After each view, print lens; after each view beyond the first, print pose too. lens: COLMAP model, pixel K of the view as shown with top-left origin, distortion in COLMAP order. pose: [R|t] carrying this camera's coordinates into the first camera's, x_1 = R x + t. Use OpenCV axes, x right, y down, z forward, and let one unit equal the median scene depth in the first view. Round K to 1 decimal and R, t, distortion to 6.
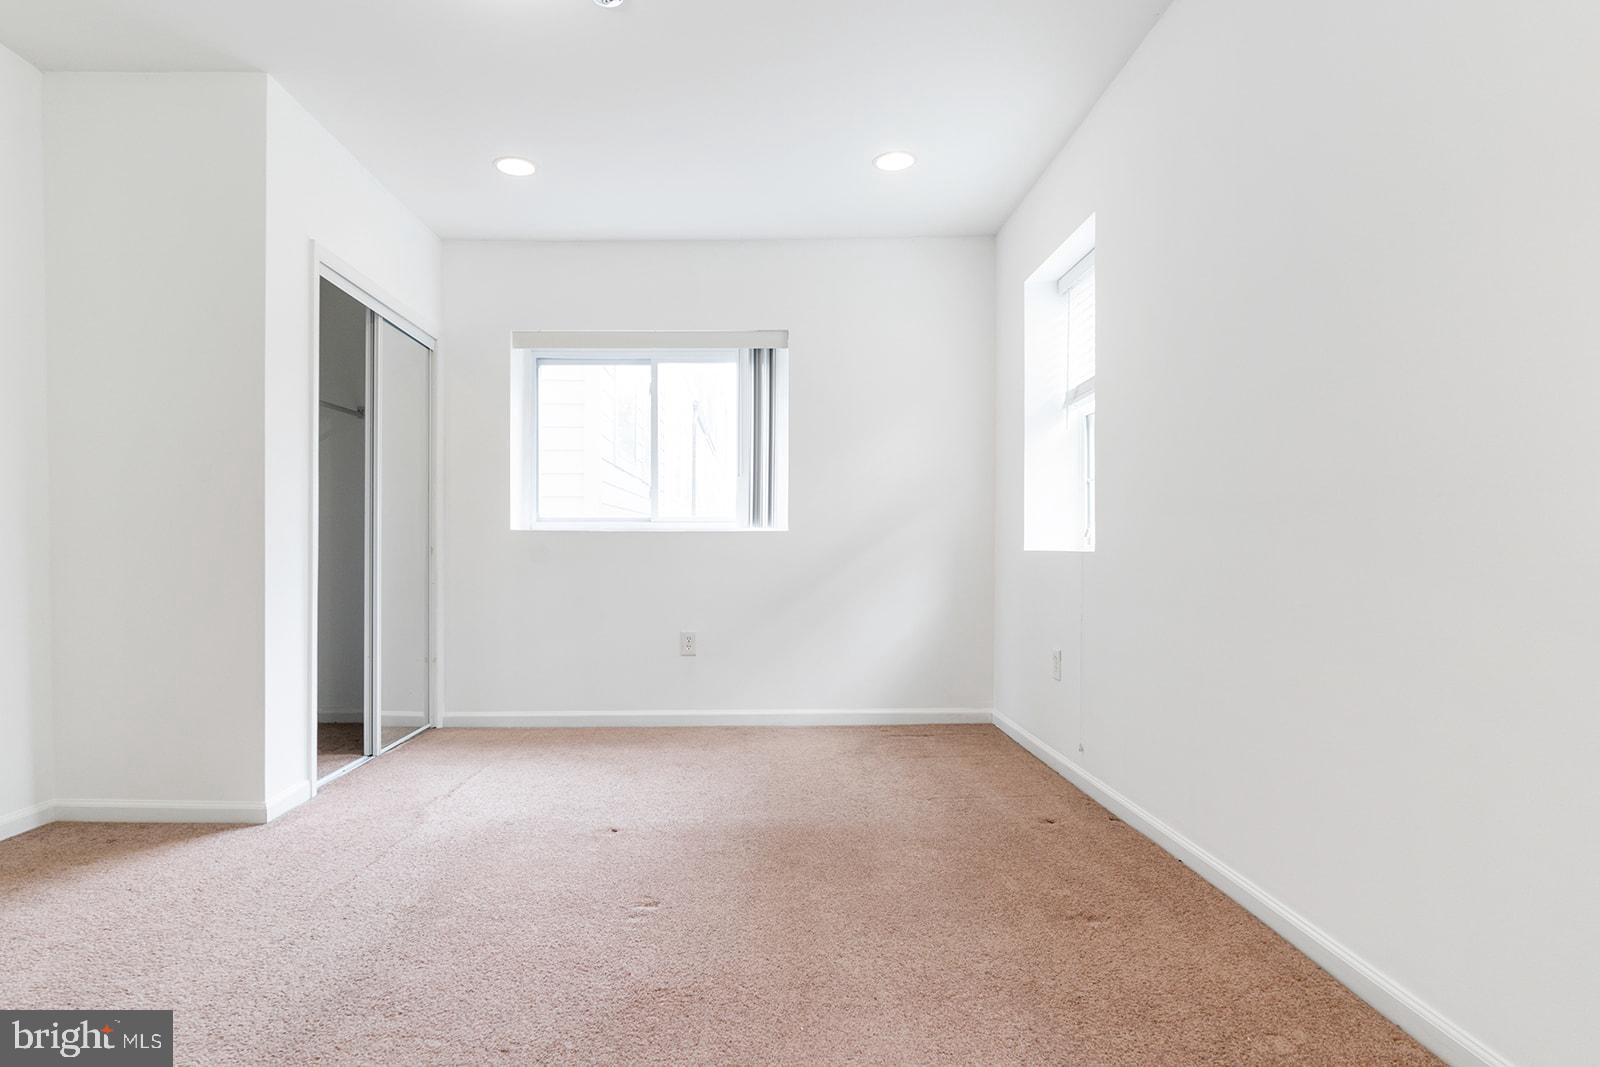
lens RADIAL K [[873.2, 0, 739.3], [0, 873.2, 538.4], [0, 0, 1]] dist [0.000358, 0.000189]
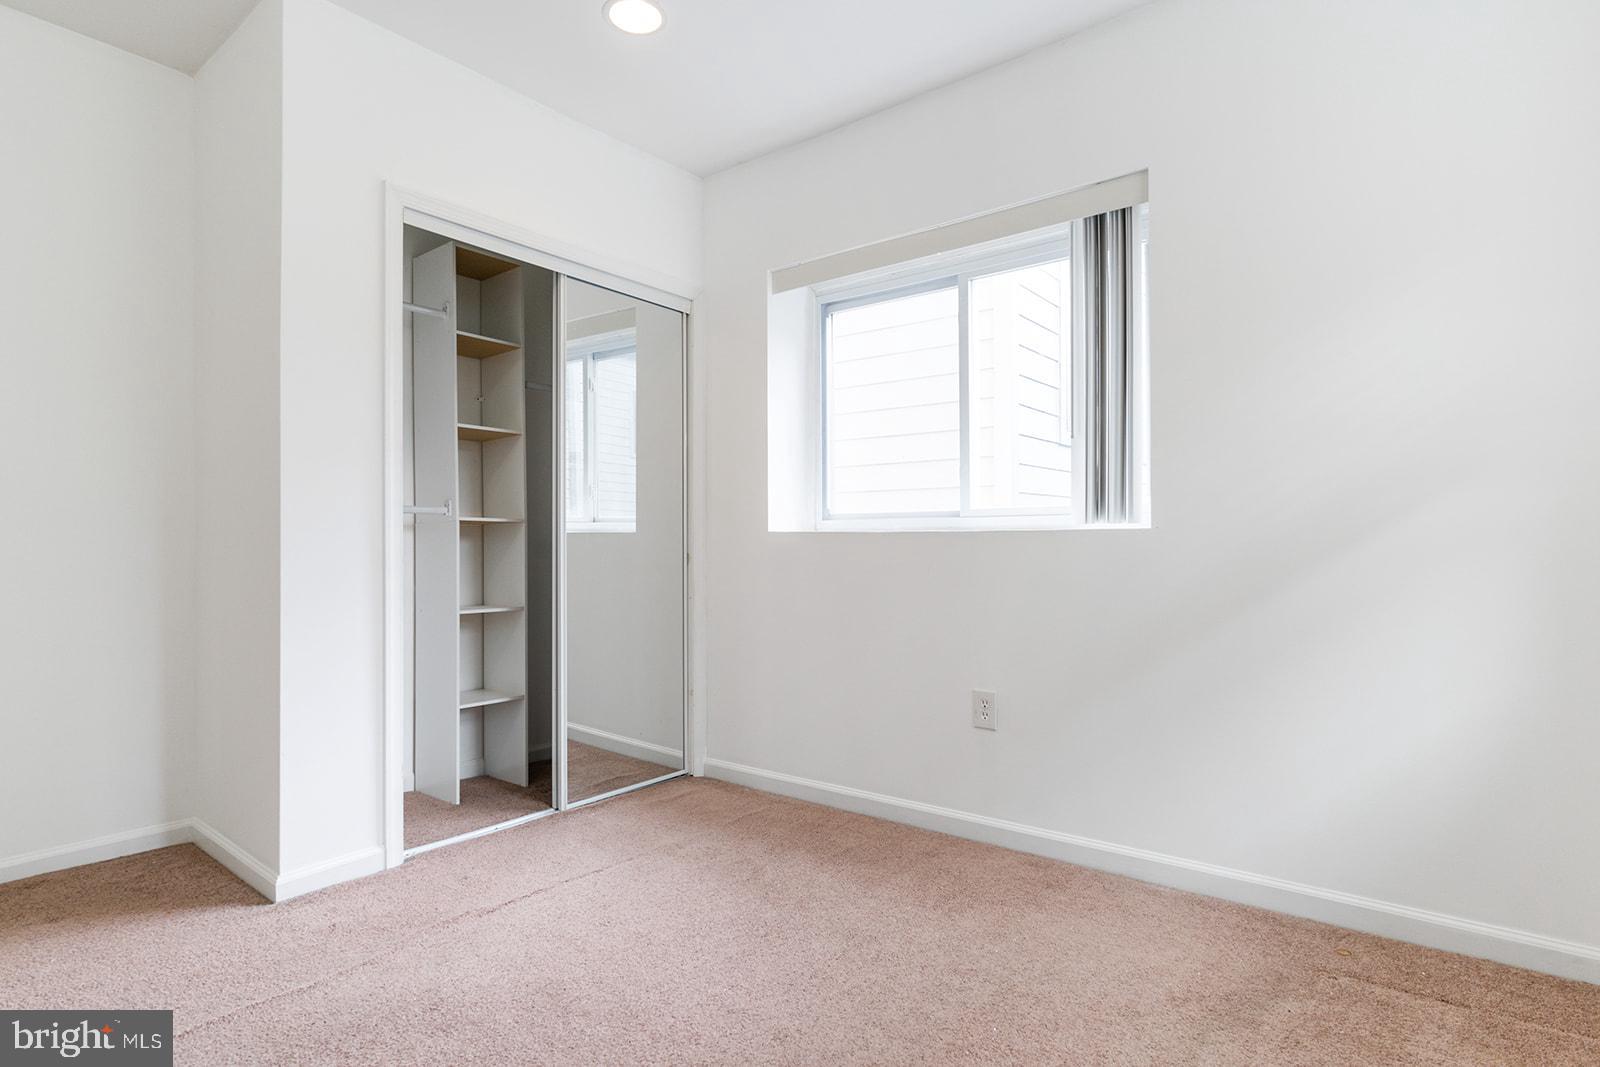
lens RADIAL K [[822.4, 0, 784.6], [0, 822.4, 535.2], [0, 0, 1]] dist [-0.003378, 0.002288]
pose [[0.792819, -0.008721, -0.609395, 0.189249], [0.007211, 0.999962, -0.004930, -0.003398], [0.609414, -0.000486, 0.792852, 0.443698]]
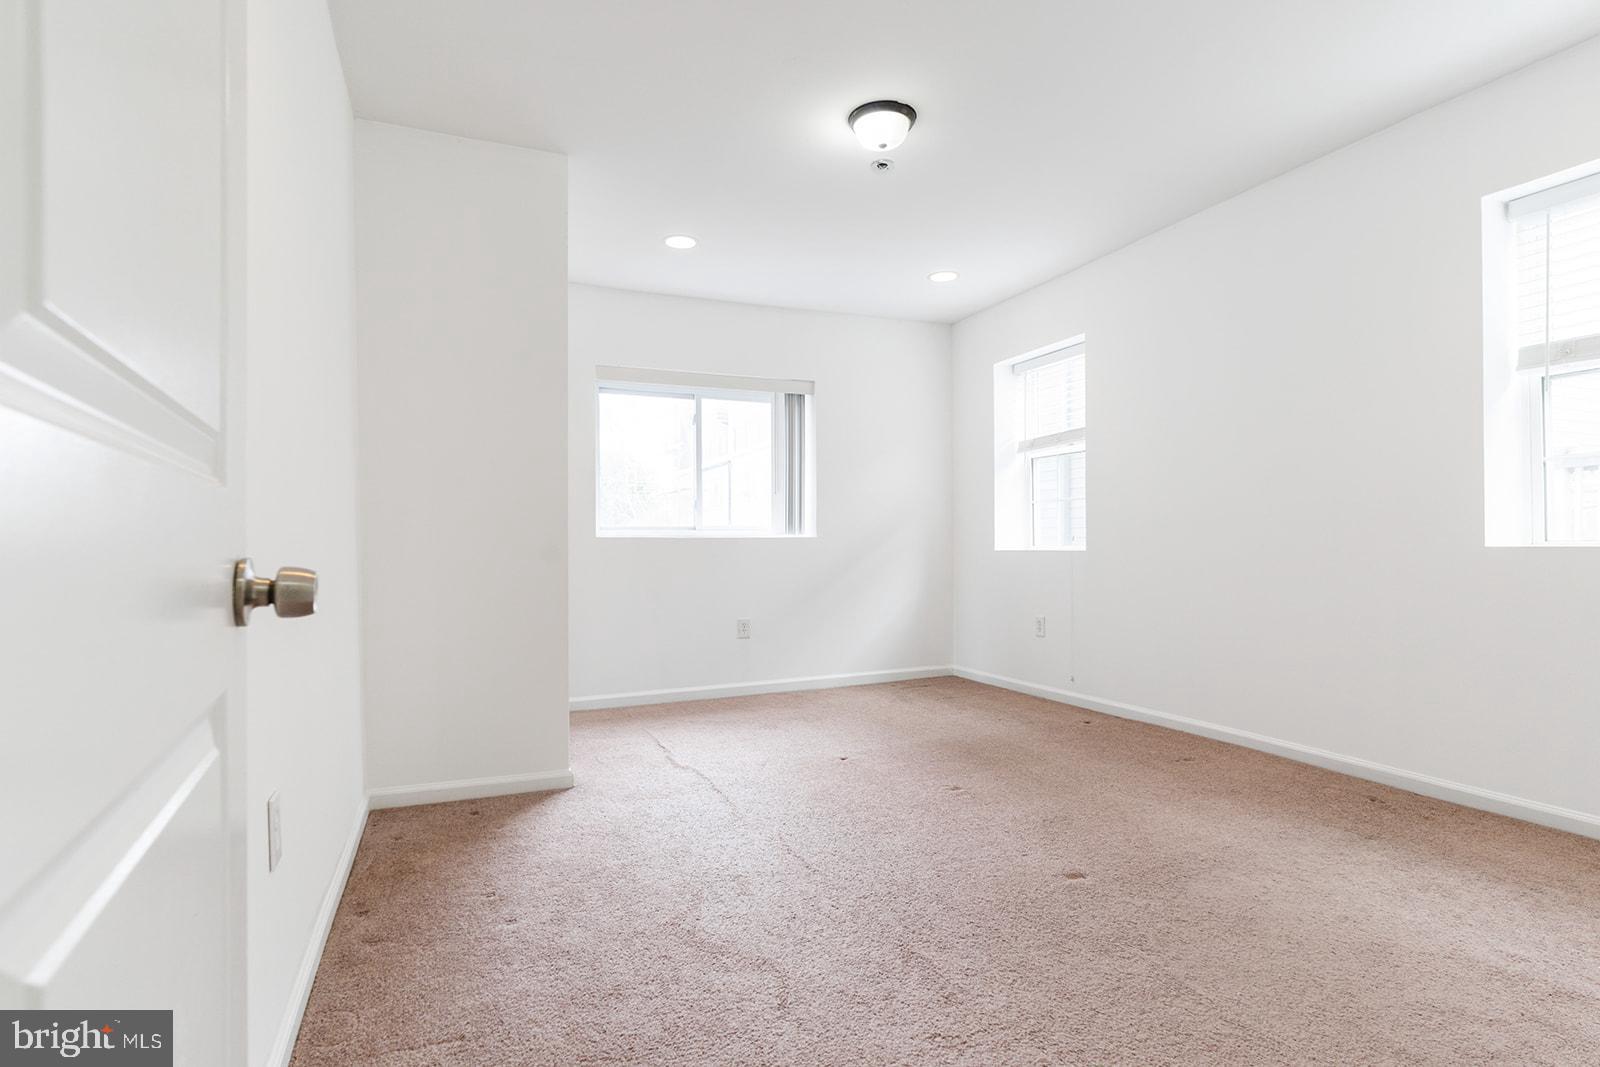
lens RADIAL K [[822.4, 0, 784.6], [0, 822.4, 535.2], [0, 0, 1]] dist [-0.003378, 0.002288]
pose [[0.916726, -0.003363, 0.399502, -0.470186], [0.005255, 0.999980, -0.003641, -0.007229], [-0.399481, 0.005437, 0.916725, -0.092156]]
